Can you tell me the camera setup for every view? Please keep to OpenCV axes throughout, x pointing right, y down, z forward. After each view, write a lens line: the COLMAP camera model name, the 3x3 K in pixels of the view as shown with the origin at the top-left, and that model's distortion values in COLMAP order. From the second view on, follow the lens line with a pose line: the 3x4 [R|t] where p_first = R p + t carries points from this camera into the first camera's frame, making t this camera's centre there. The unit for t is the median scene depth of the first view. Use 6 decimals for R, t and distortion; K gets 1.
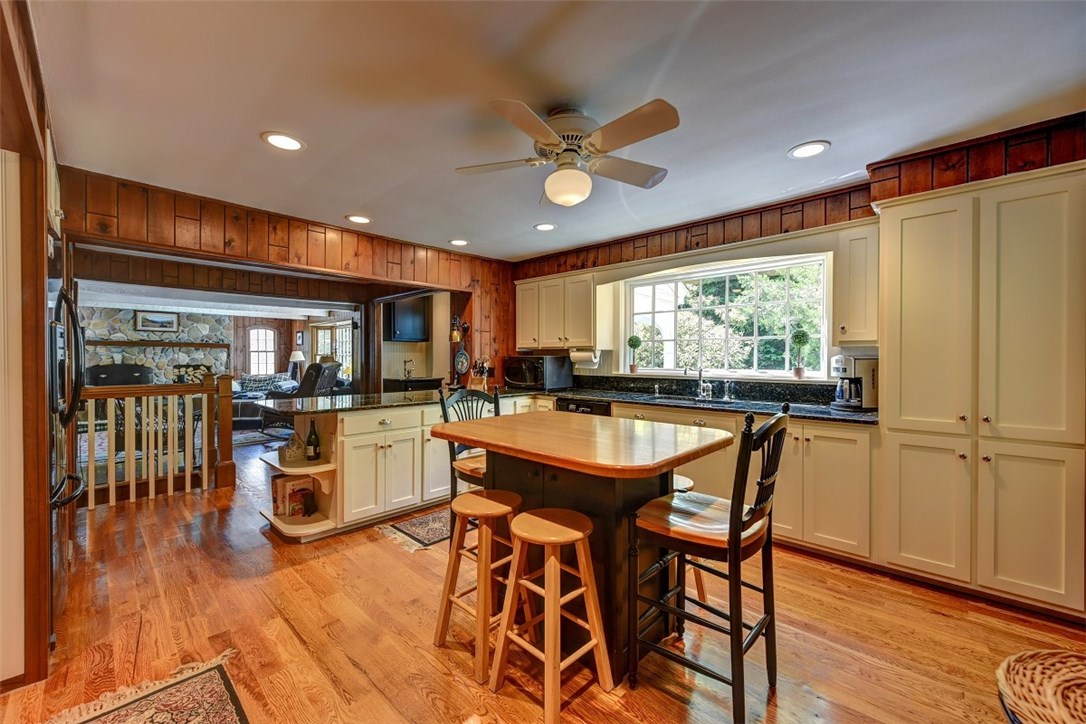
lens RADIAL K [[434.1, 0, 541.2], [0, 434.1, 359.9], [0, 0, 1]] dist [0.011704, -0.001146]
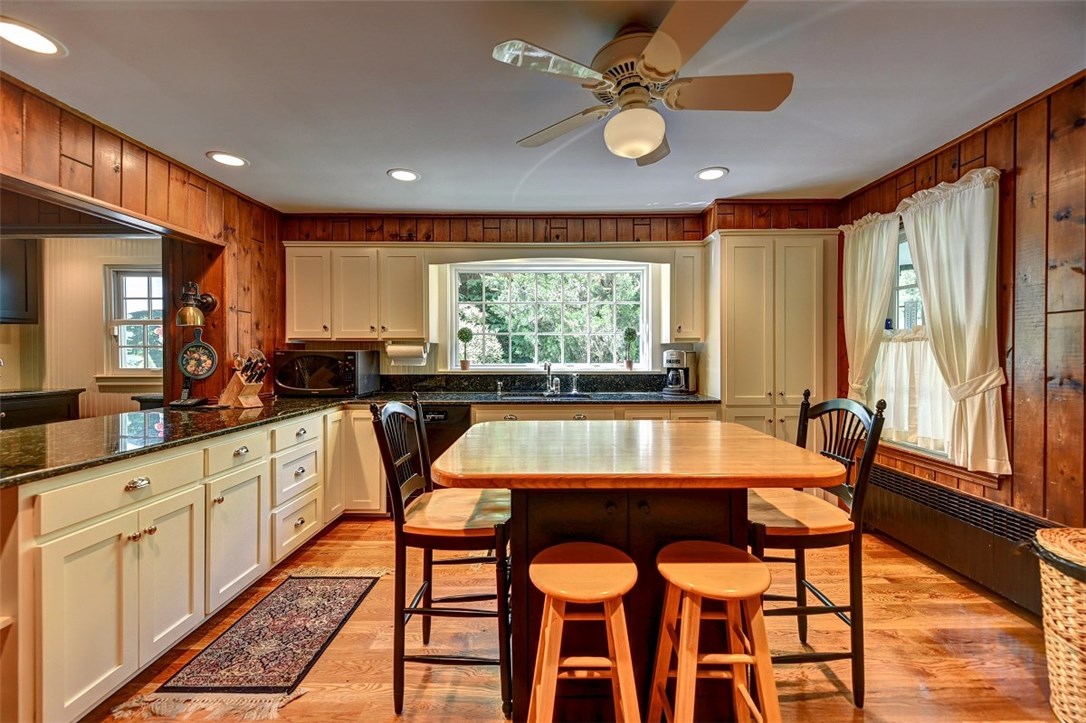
lens RADIAL K [[434.1, 0, 544.3], [0, 434.1, 356.5], [0, 0, 1]] dist [0.011704, -0.001146]
pose [[0.719788, -0.006835, 0.694161, -0.326413], [0.006776, 0.999973, 0.002820, 0.002064], [-0.694161, 0.002674, 0.719815, 0.293672]]
